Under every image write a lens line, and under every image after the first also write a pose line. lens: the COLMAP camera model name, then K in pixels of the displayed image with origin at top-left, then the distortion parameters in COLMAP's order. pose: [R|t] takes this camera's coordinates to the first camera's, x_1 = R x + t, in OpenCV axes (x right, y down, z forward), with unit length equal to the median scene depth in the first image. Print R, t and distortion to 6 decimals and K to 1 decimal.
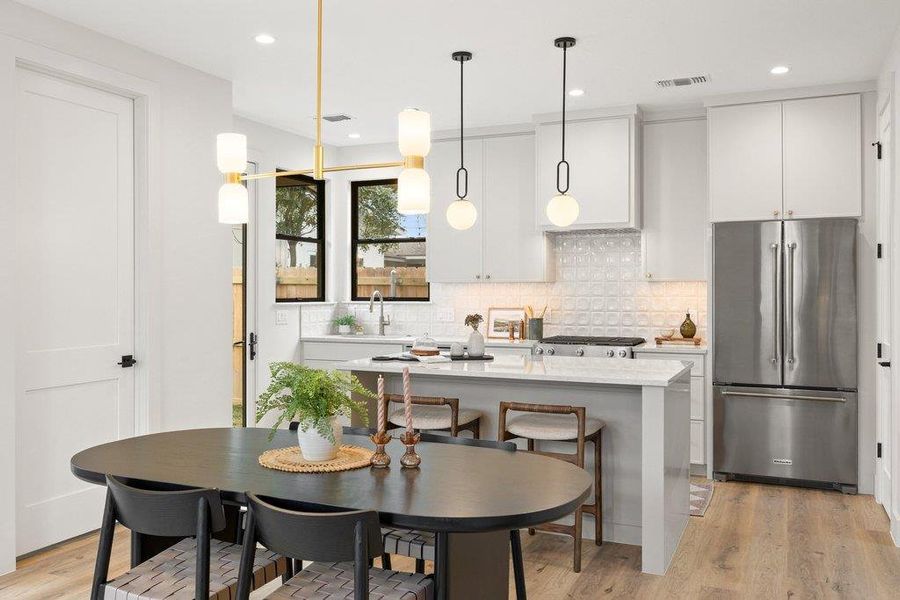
lens RADIAL K [[772.5, 0, 451.4], [0, 772.5, 289.2], [0, 0, 1]] dist [0.001055, -0.000296]
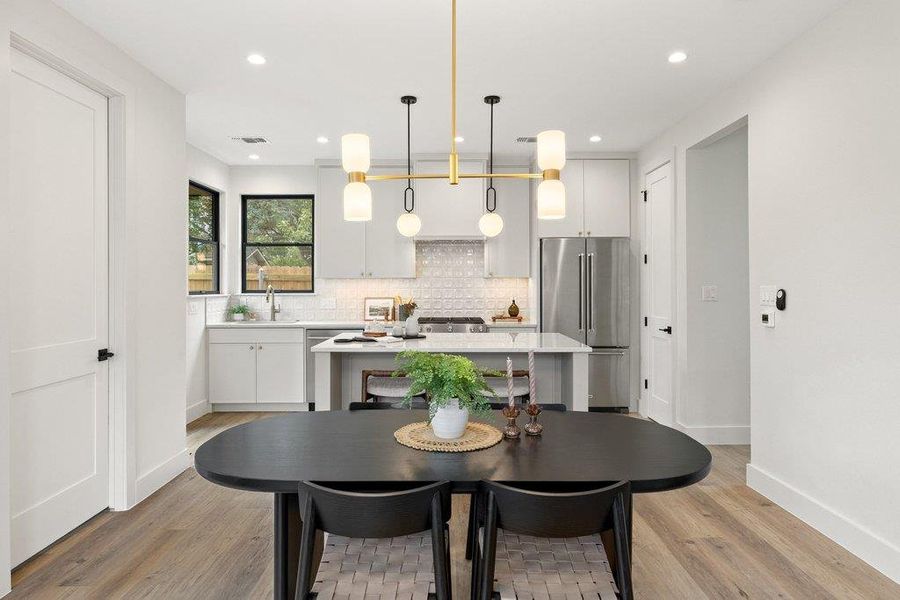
lens RADIAL K [[531.4, 0, 447.8], [0, 531.4, 281.4], [0, 0, 1]] dist [-0.002700, -0.000688]
pose [[0.914261, 0.000169, 0.405126, -0.231358], [0.001628, 0.999990, -0.004090, 0.000603], [-0.405123, 0.004398, 0.914252, 0.144767]]
